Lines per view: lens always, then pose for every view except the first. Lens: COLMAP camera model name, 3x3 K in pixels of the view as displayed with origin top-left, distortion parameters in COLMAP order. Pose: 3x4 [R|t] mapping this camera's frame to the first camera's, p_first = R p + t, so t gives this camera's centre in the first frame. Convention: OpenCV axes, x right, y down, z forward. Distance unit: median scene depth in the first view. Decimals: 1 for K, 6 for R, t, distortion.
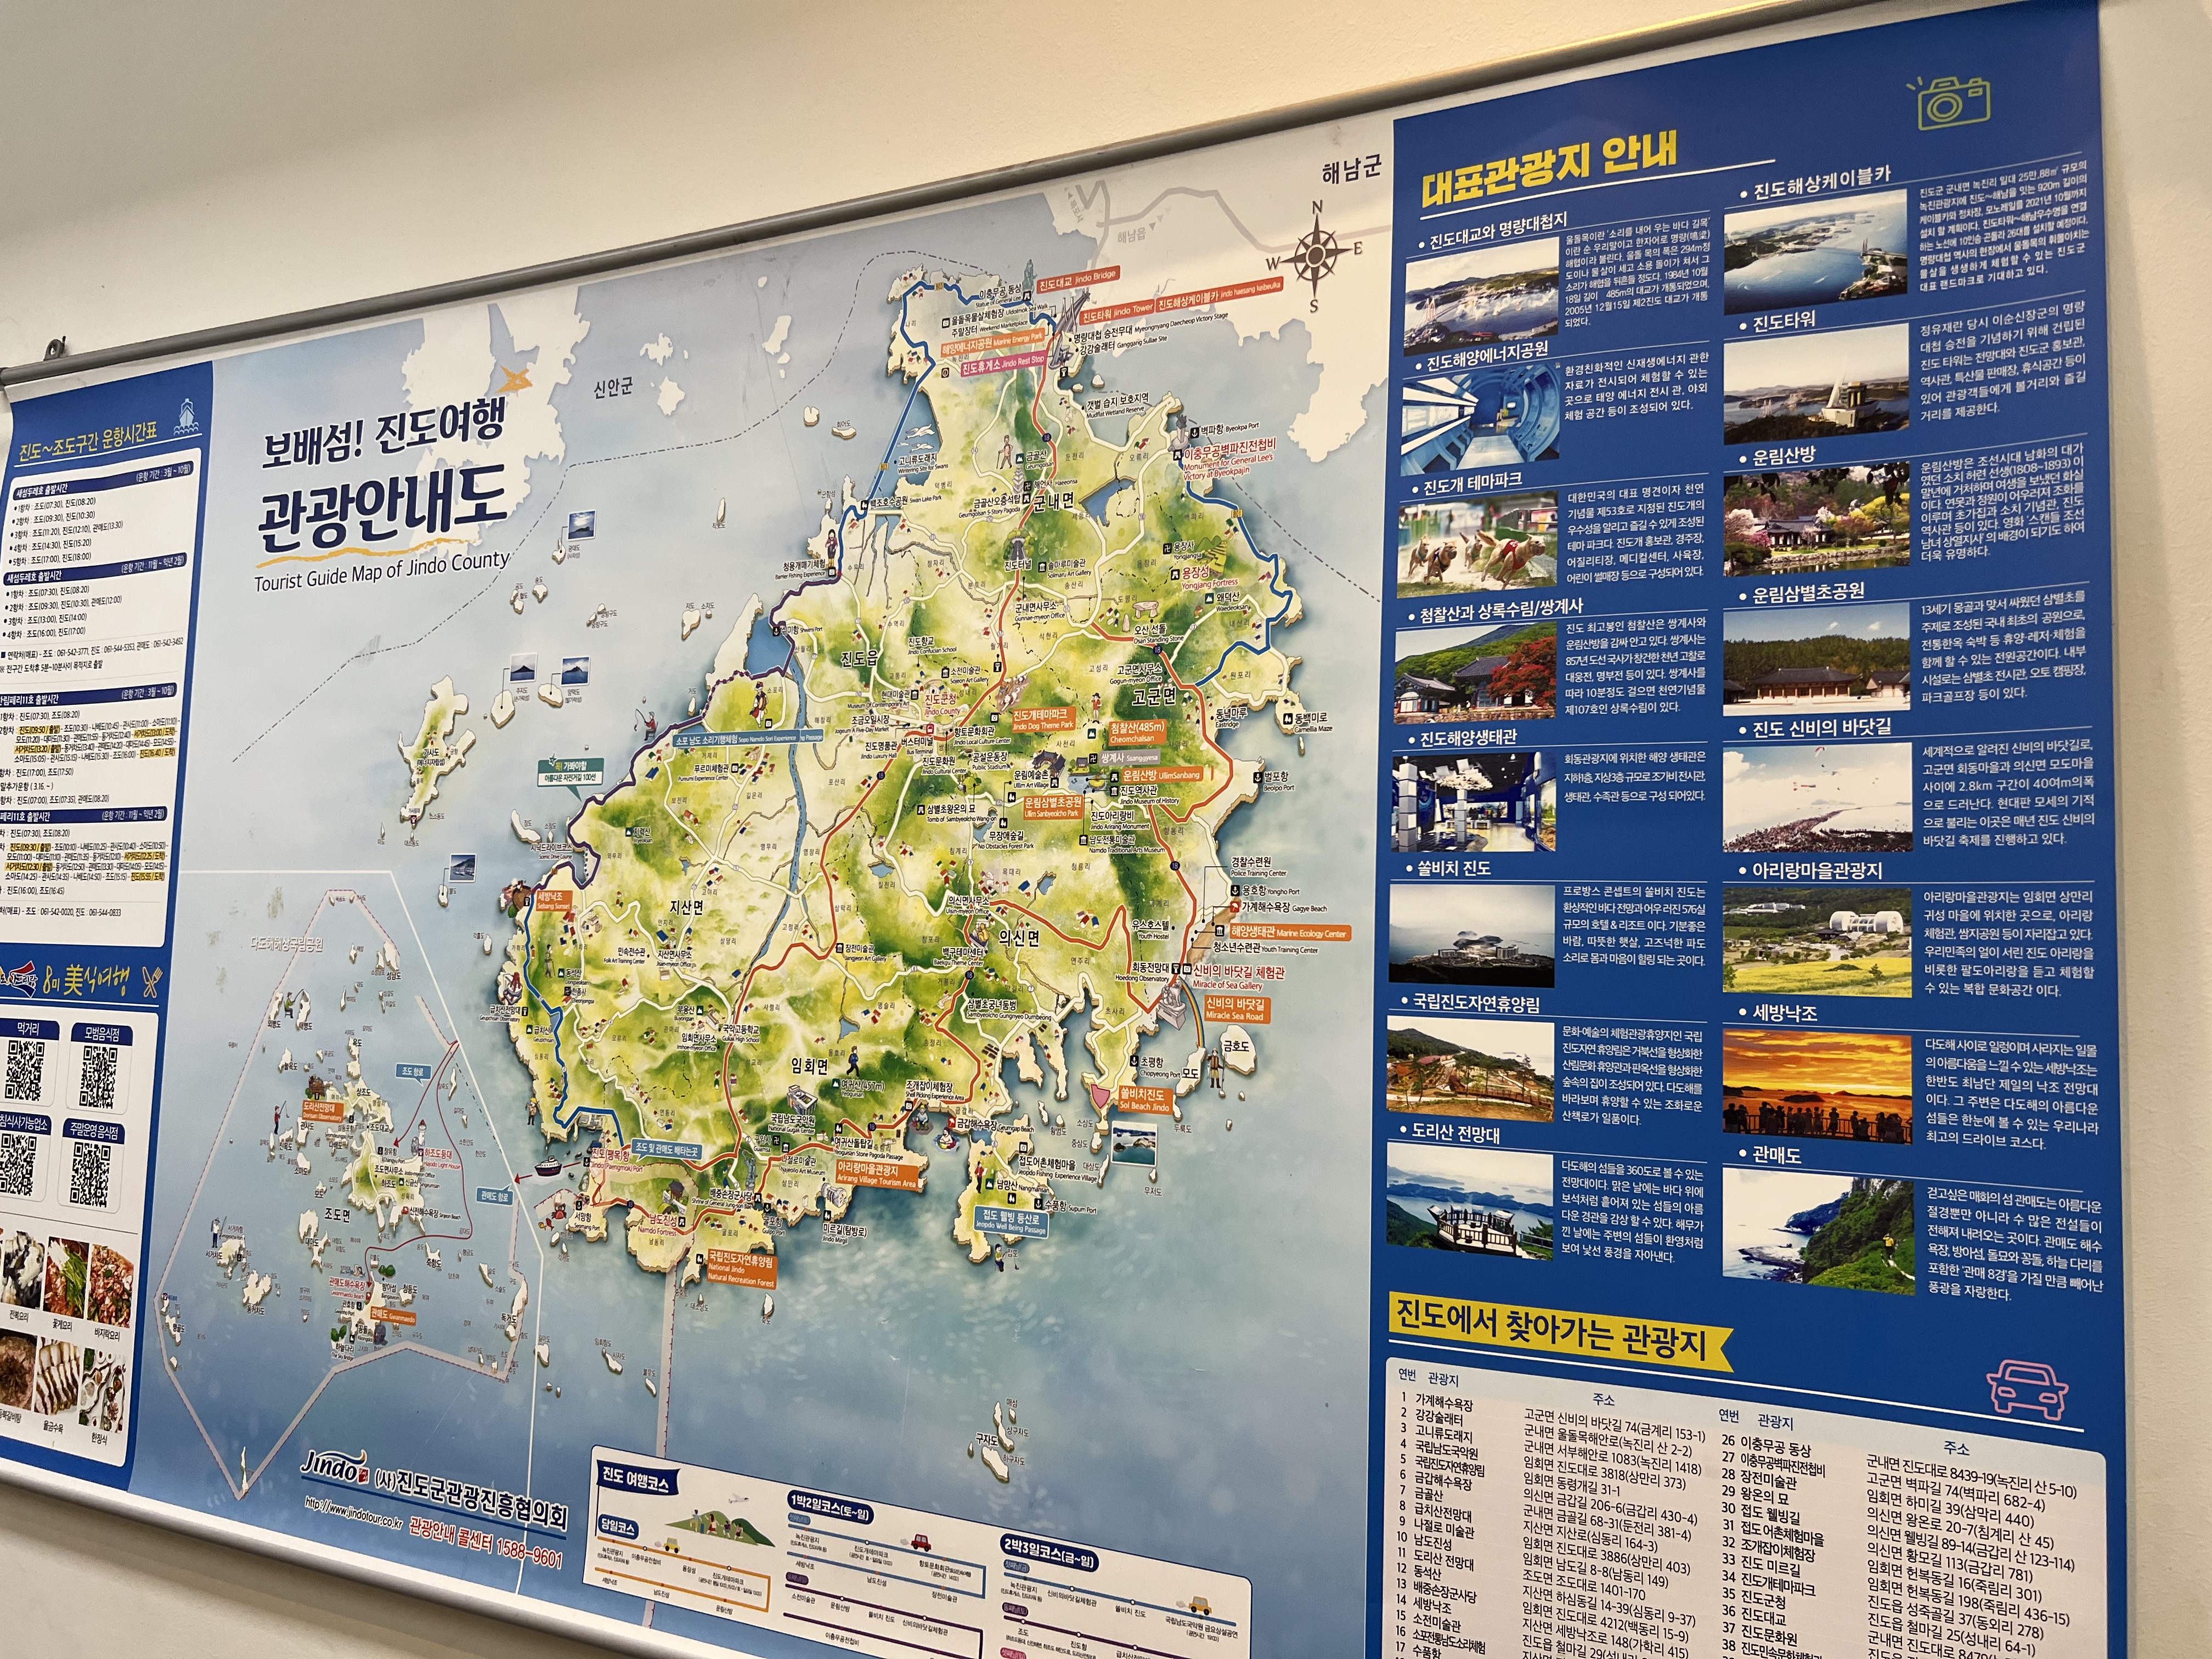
lens RADIAL K [[1698.2, 0, 1106.8], [0, 1698.2, 824.7], [0, 0, 1]] dist [0.036479, -0.042133]
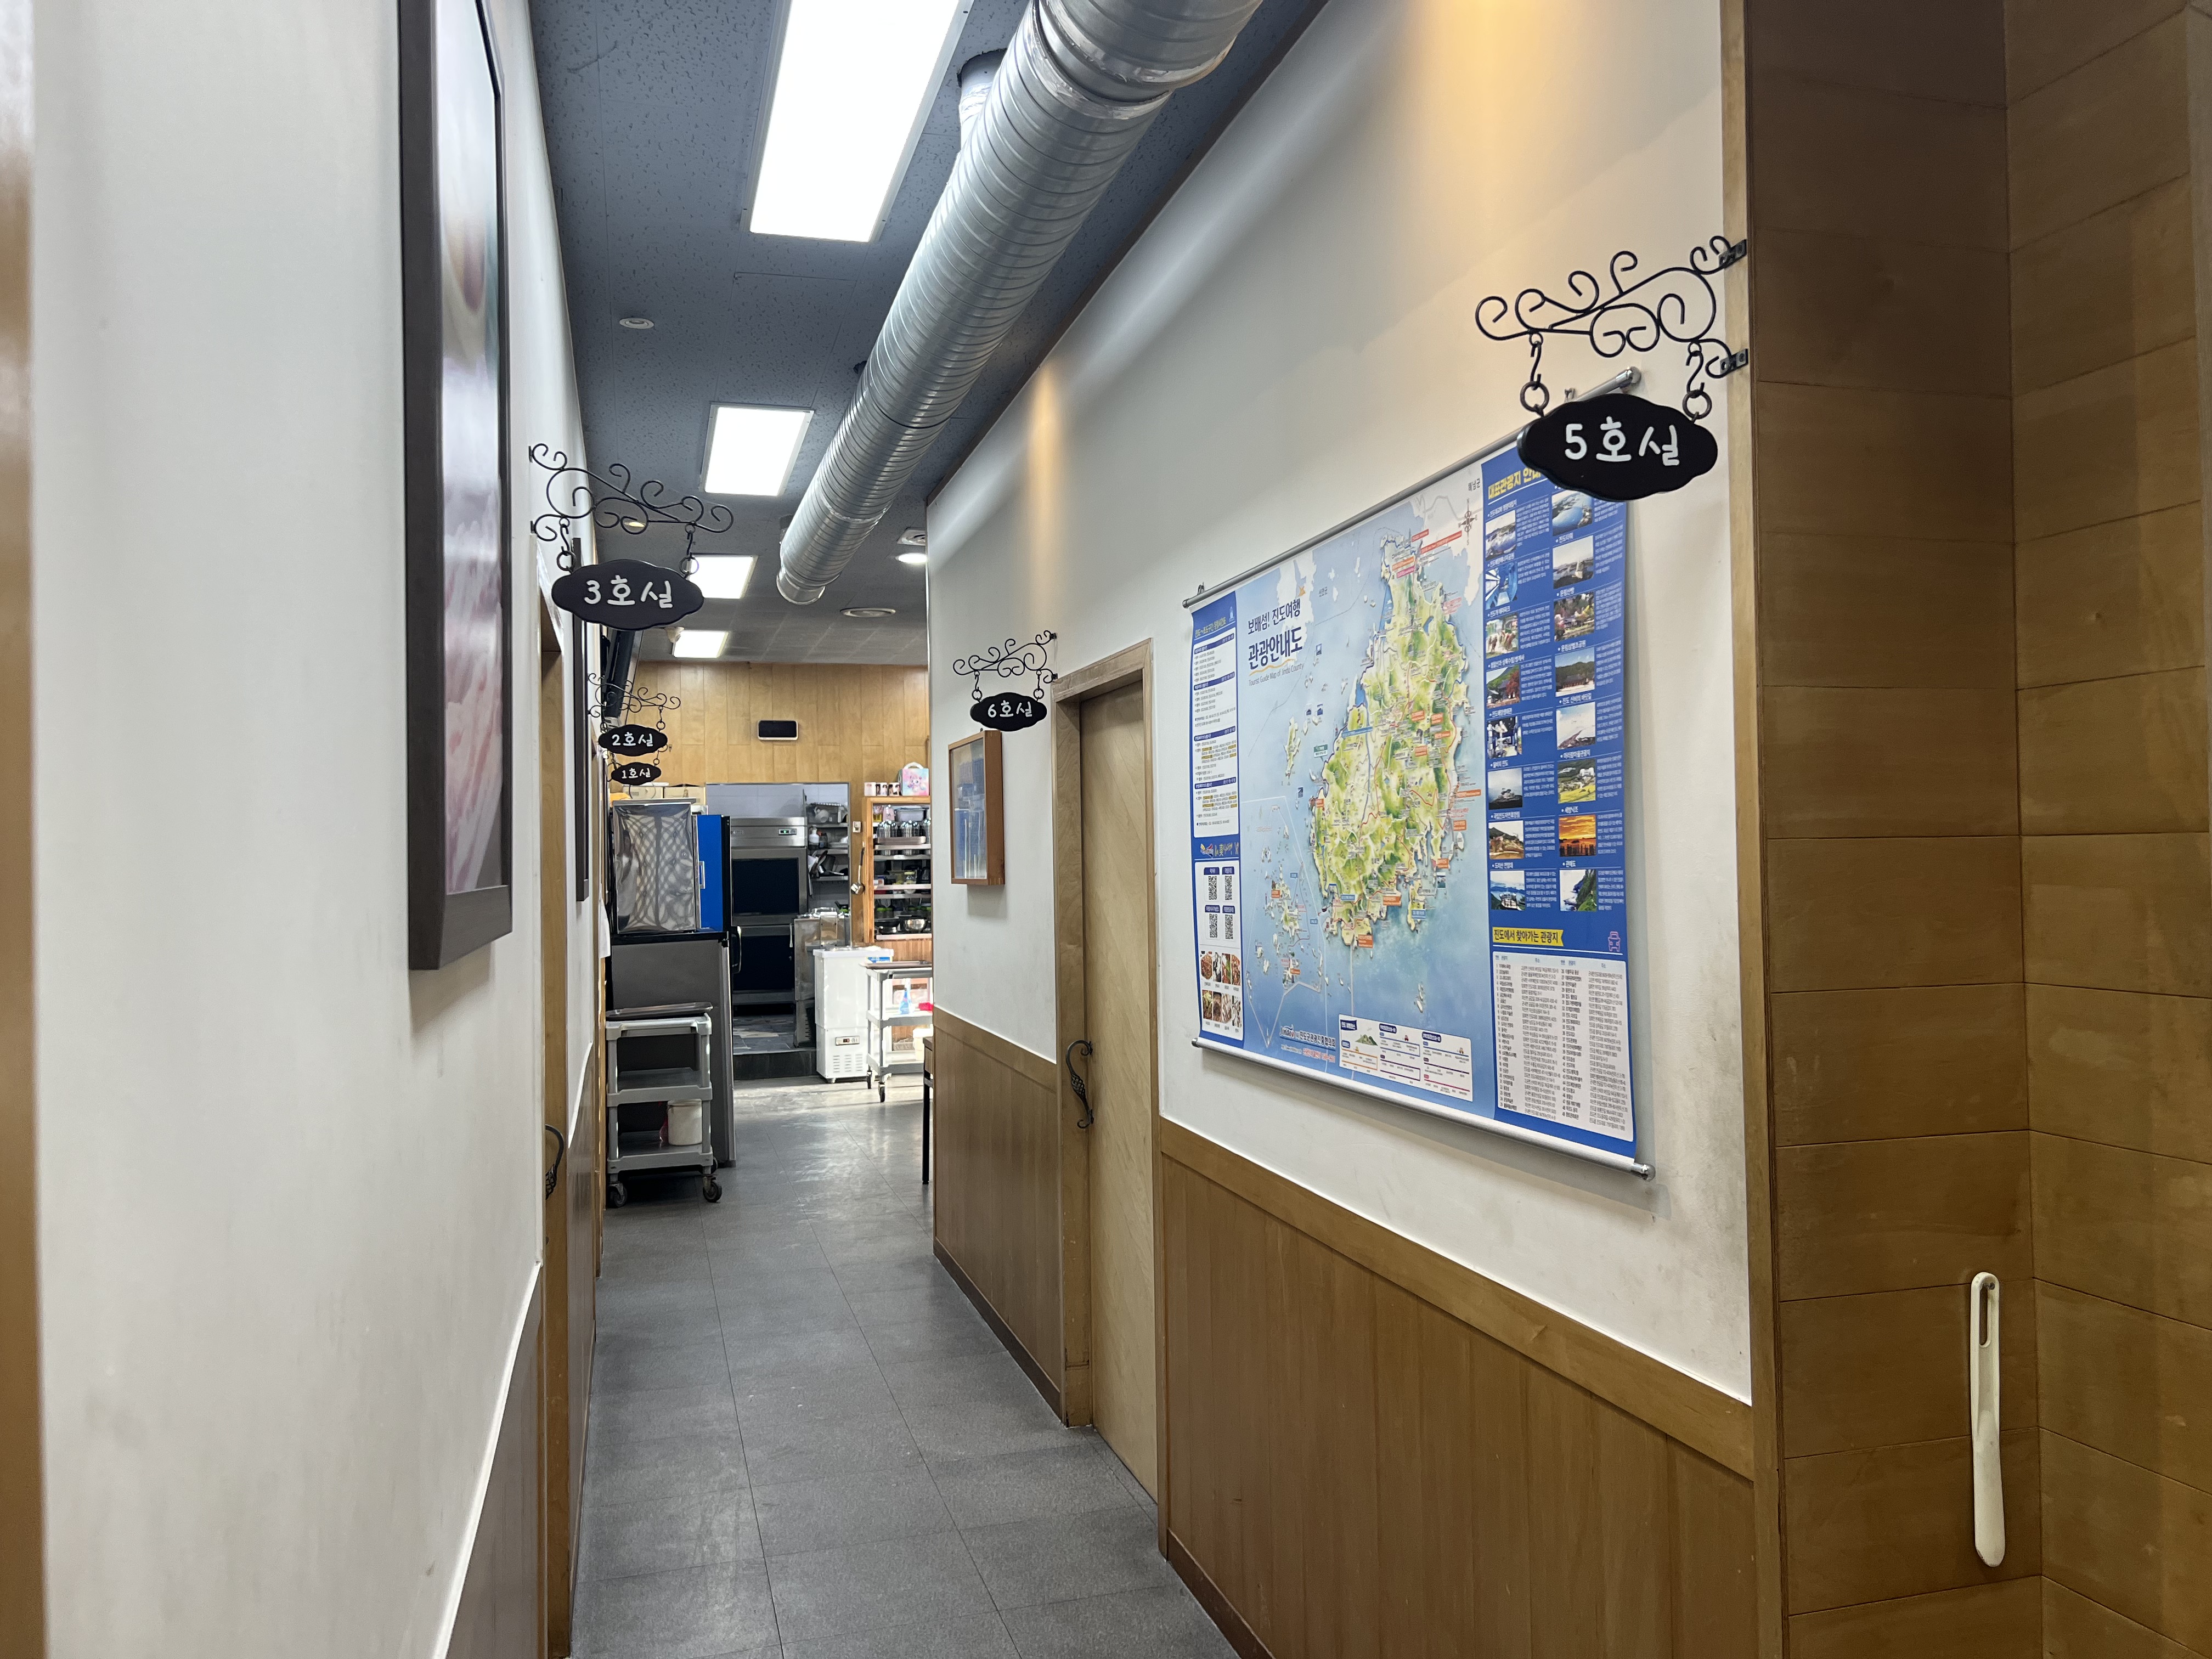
lens RADIAL K [[1698.2, 0, 1106.6], [0, 1698.2, 829.4], [0, 0, 1]] dist [0.036479, -0.042133]
pose [[0.667524, -0.062737, -0.741940, 1.666359], [0.097527, 0.995226, 0.003591, 0.055691], [0.738174, -0.074756, 0.670456, -1.142308]]
